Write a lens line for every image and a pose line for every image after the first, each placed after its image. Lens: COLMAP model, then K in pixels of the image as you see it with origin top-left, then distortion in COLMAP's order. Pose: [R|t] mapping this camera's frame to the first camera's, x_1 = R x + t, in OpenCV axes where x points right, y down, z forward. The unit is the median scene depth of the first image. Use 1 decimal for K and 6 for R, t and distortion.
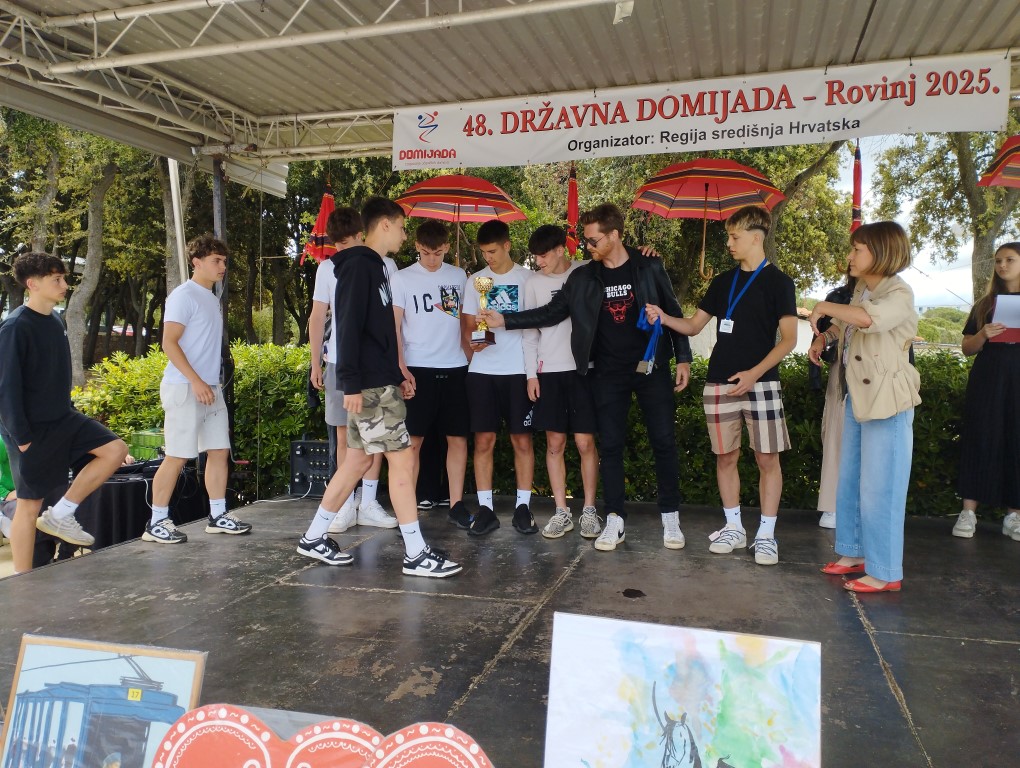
lens RADIAL K [[834.9, 0, 501.7], [0, 834.9, 387.7], [0, 0, 1]] dist [0.110421, -0.127829]
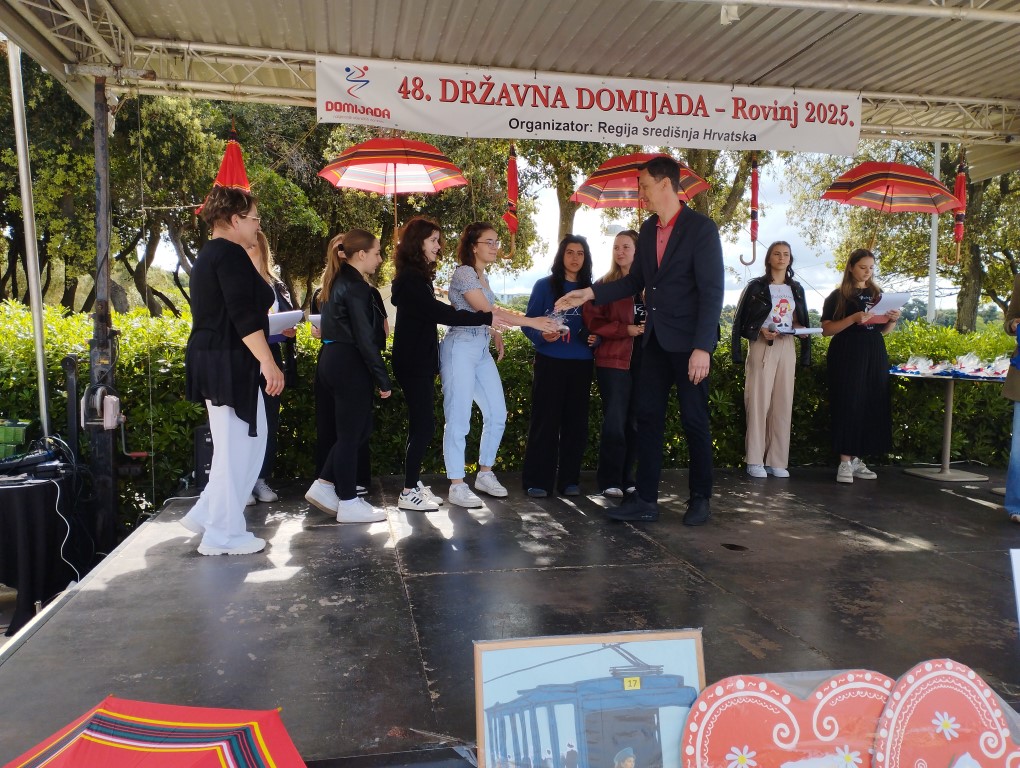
lens RADIAL K [[834.9, 0, 507.3], [0, 834.9, 394.1], [0, 0, 1]] dist [0.110421, -0.127829]
pose [[0.890930, -0.019630, 0.453717, -0.414525], [0.004692, 0.999410, 0.034026, 0.002317], [-0.454117, -0.028186, 0.890496, 0.100176]]
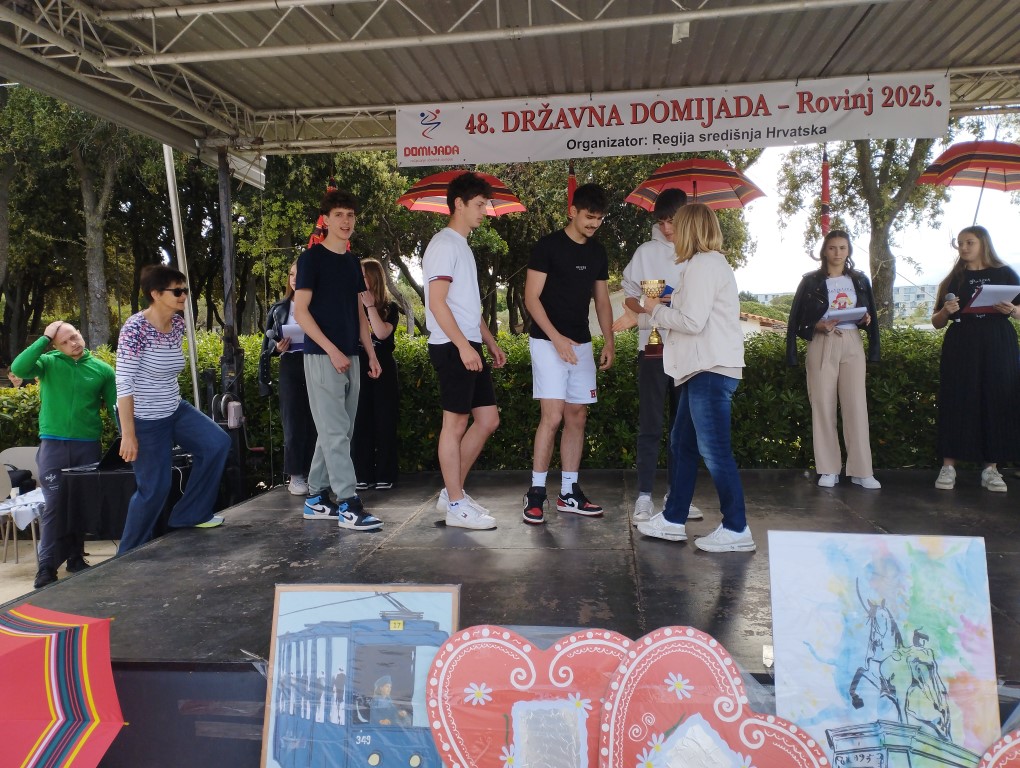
lens RADIAL K [[834.9, 0, 501.8], [0, 834.9, 391.3], [0, 0, 1]] dist [0.110421, -0.127829]
pose [[0.987309, -0.029347, 0.156077, -0.195246], [0.027156, 0.999501, 0.016150, 0.010923], [-0.156473, -0.011707, 0.987613, -0.065678]]
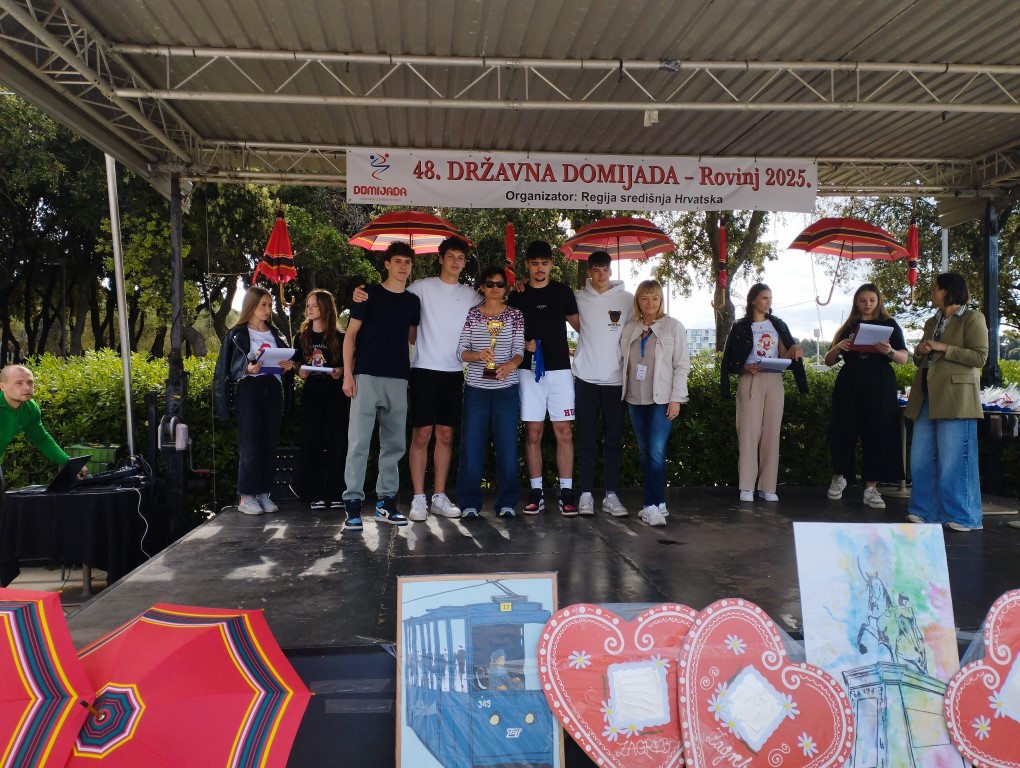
lens RADIAL K [[834.9, 0, 501.4], [0, 834.9, 393.7], [0, 0, 1]] dist [0.110421, -0.127829]
pose [[0.928643, -0.006190, 0.370922, -0.401452], [0.011642, 0.999855, -0.012461, 0.012294], [-0.370791, 0.015890, 0.928580, -0.116548]]
